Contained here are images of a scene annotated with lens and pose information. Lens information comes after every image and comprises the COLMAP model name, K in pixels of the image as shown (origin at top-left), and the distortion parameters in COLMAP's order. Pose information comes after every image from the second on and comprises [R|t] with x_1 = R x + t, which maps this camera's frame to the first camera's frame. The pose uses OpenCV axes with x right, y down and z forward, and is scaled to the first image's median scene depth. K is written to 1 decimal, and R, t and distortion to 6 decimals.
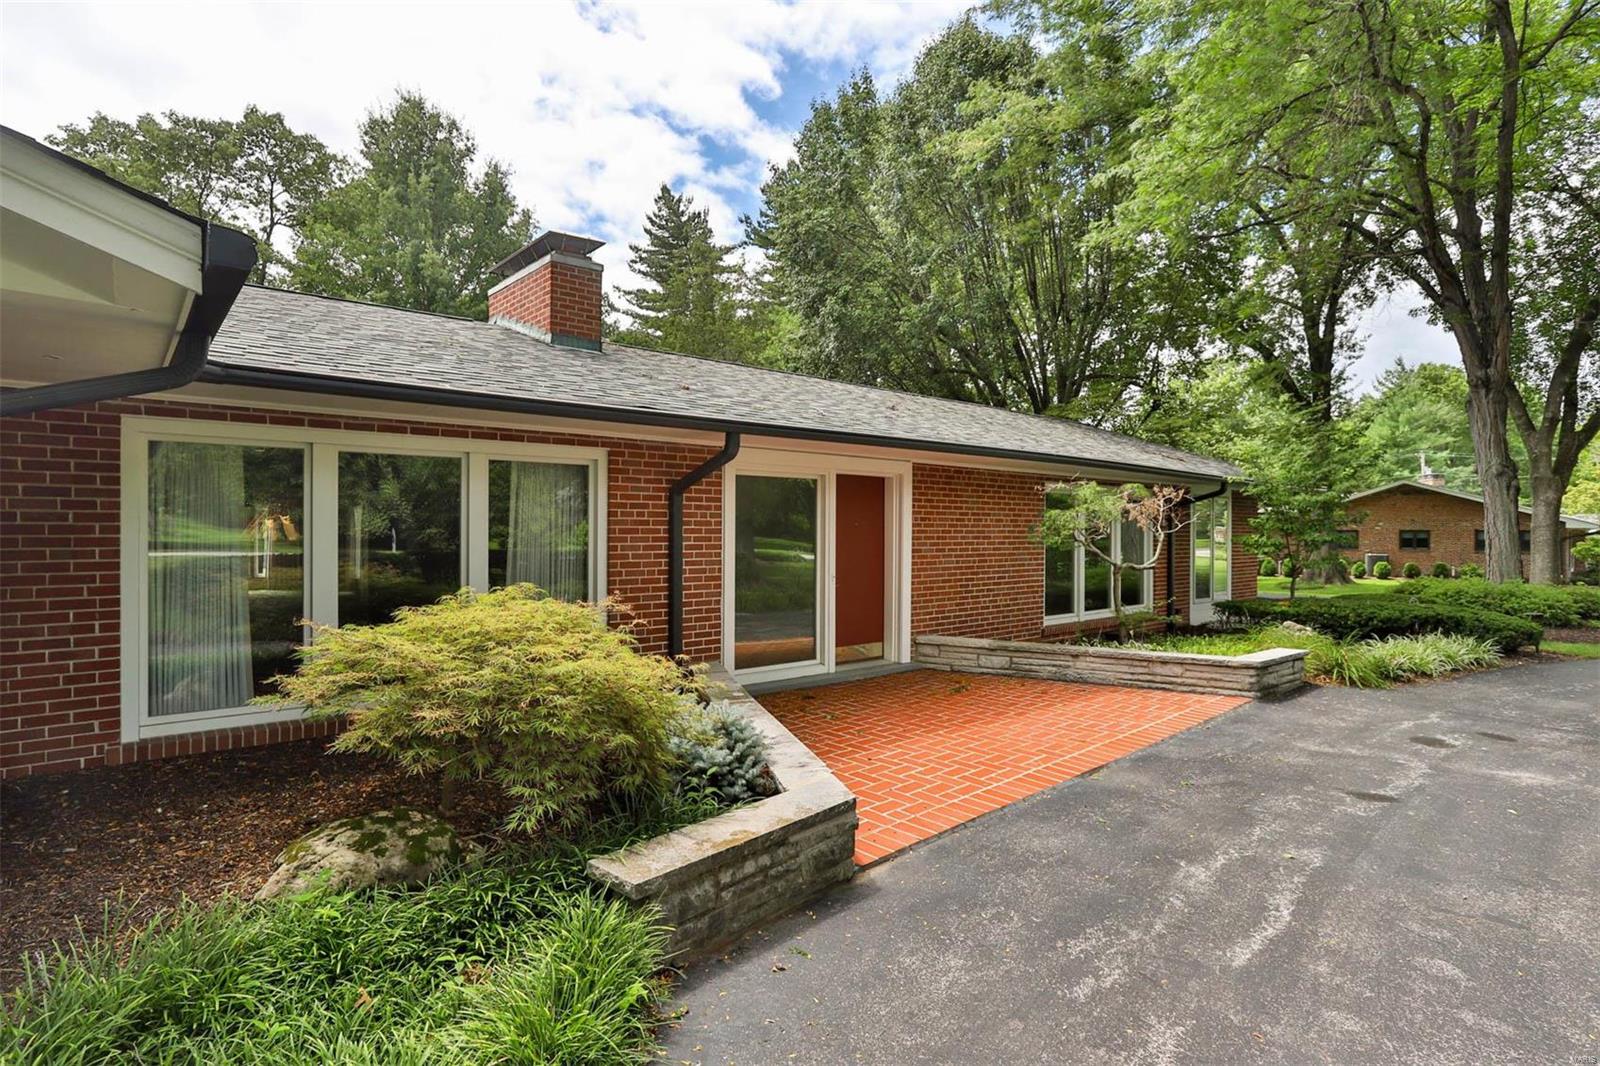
lens RADIAL K [[824.4, 0, 759.4], [0, 824.4, 525.5], [0, 0, 1]] dist [-0.025252, 0.001180]
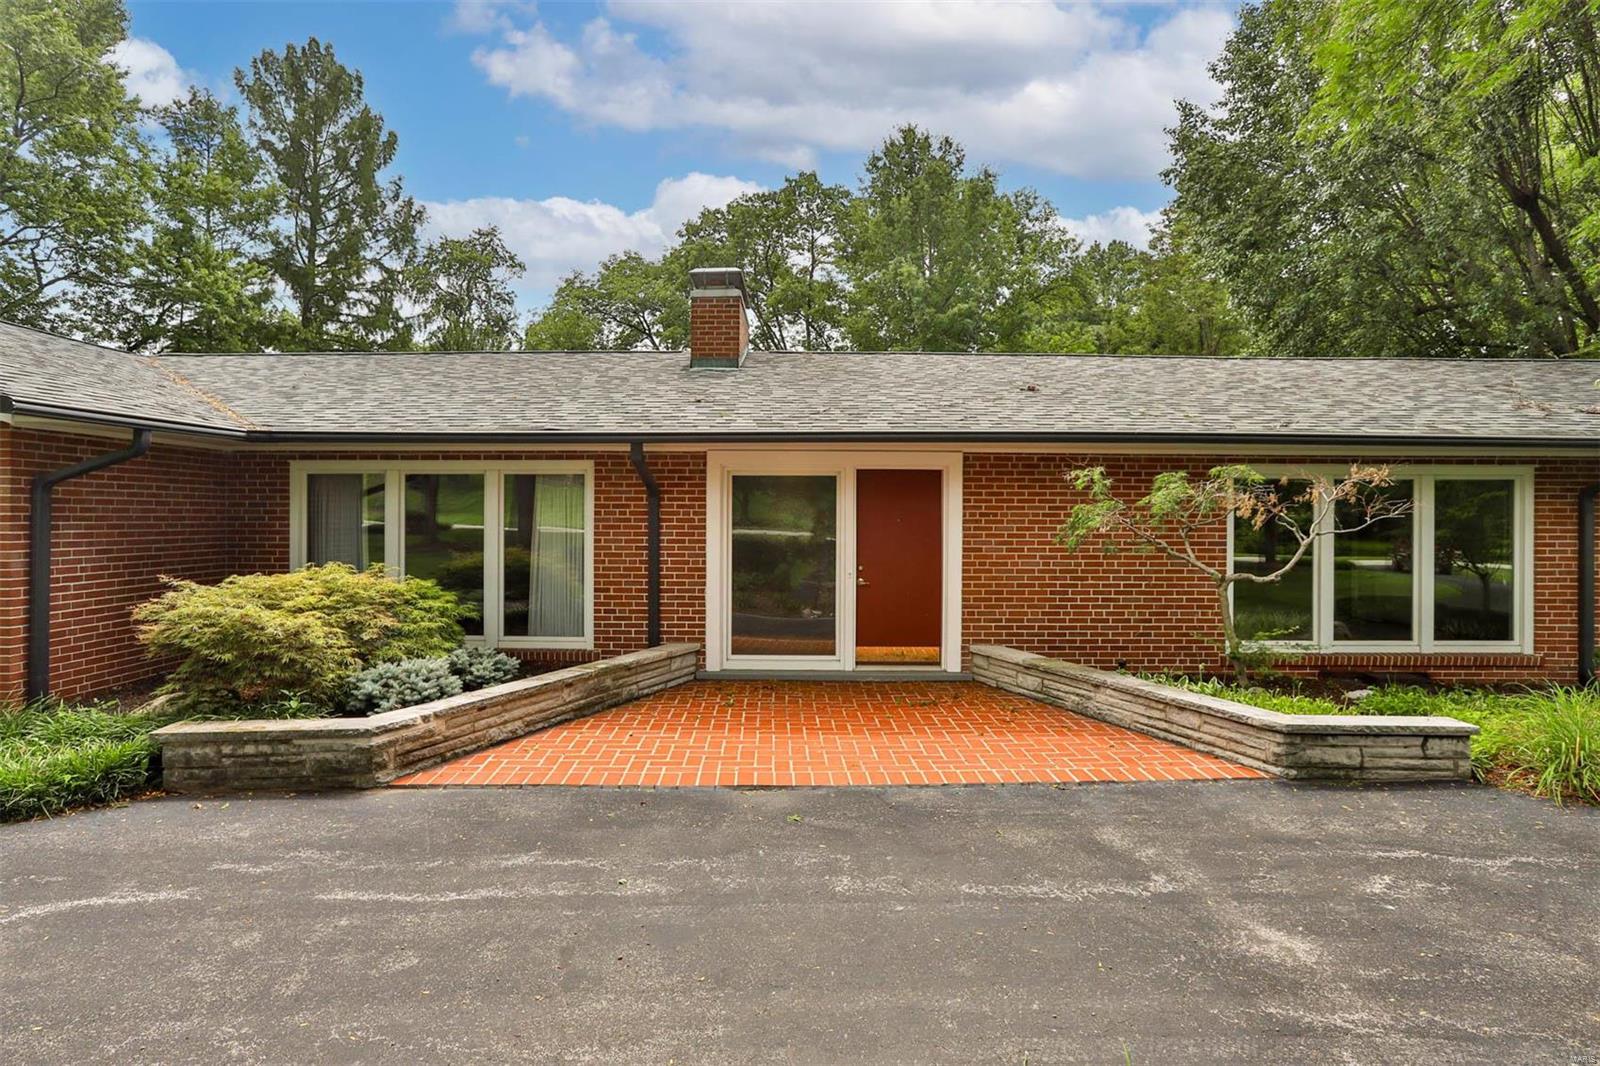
lens RADIAL K [[824.4, 0, 759.4], [0, 824.4, 525.5], [0, 0, 1]] dist [-0.025252, 0.001180]
pose [[0.754086, 0.003713, -0.656765, 0.746600], [0.003434, 0.999948, 0.009596, -0.006017], [0.656767, -0.009492, 0.754034, 0.211658]]
